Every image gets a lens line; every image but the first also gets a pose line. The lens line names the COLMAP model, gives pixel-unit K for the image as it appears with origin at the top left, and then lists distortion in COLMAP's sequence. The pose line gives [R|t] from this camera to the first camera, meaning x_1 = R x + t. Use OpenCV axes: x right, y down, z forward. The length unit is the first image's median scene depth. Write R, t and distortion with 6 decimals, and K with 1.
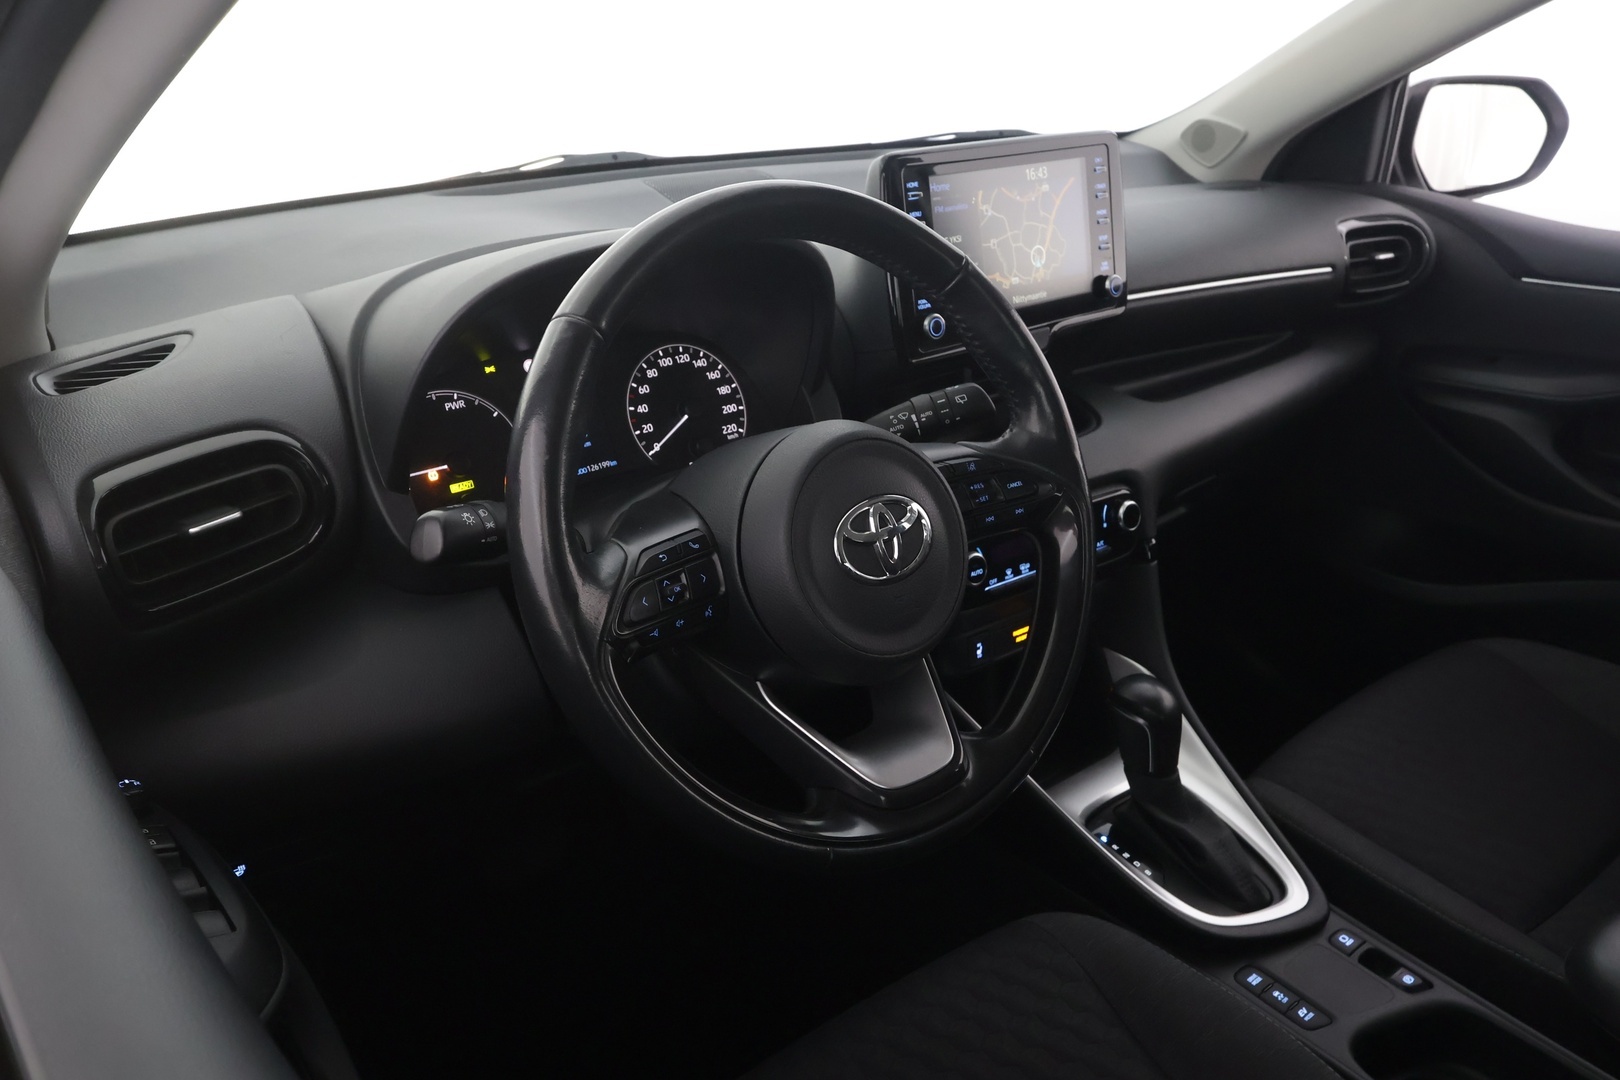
lens RADIAL K [[1271.6, 0, 796.6], [0, 1271.6, 548.1], [0, 0, 1]] dist [-0.003899, 0.000180]
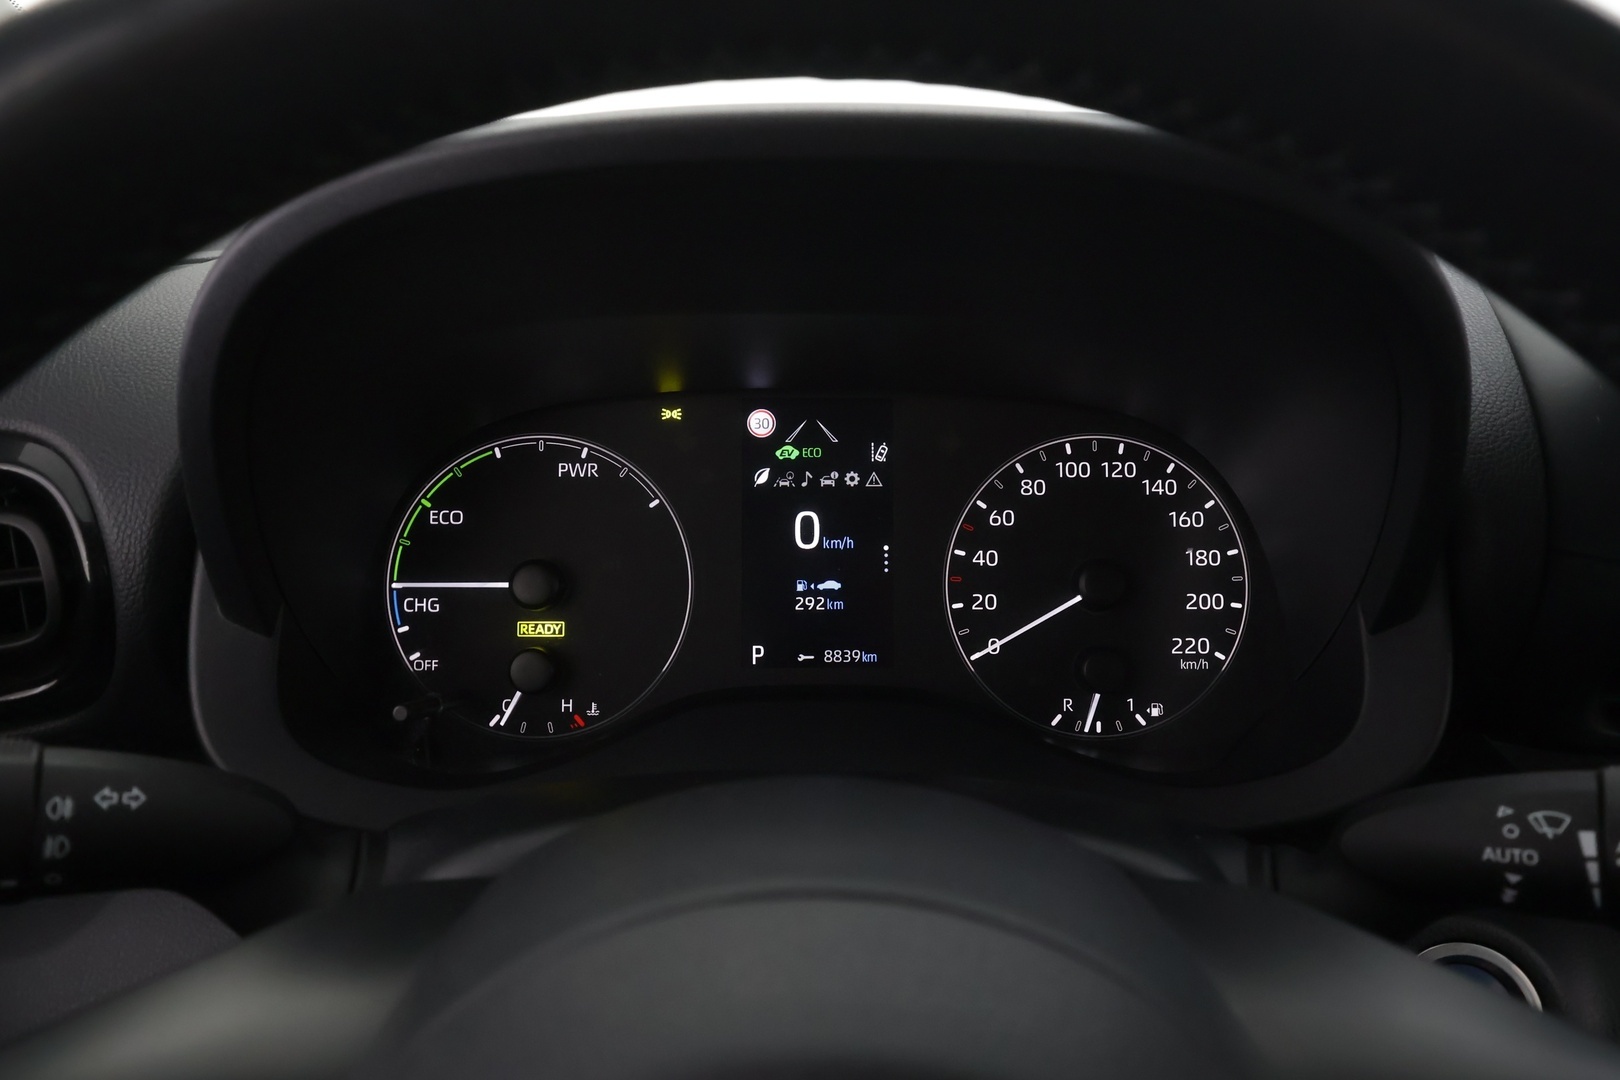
lens RADIAL K [[1271.6, 0, 808.9], [0, 1271.6, 529.0], [0, 0, 1]] dist [-0.003899, 0.000180]
pose [[0.778554, 0.233574, -0.582491, 0.087392], [-0.254986, 0.965827, 0.046476, -0.115040], [0.573441, 0.112344, 0.811507, 0.541811]]
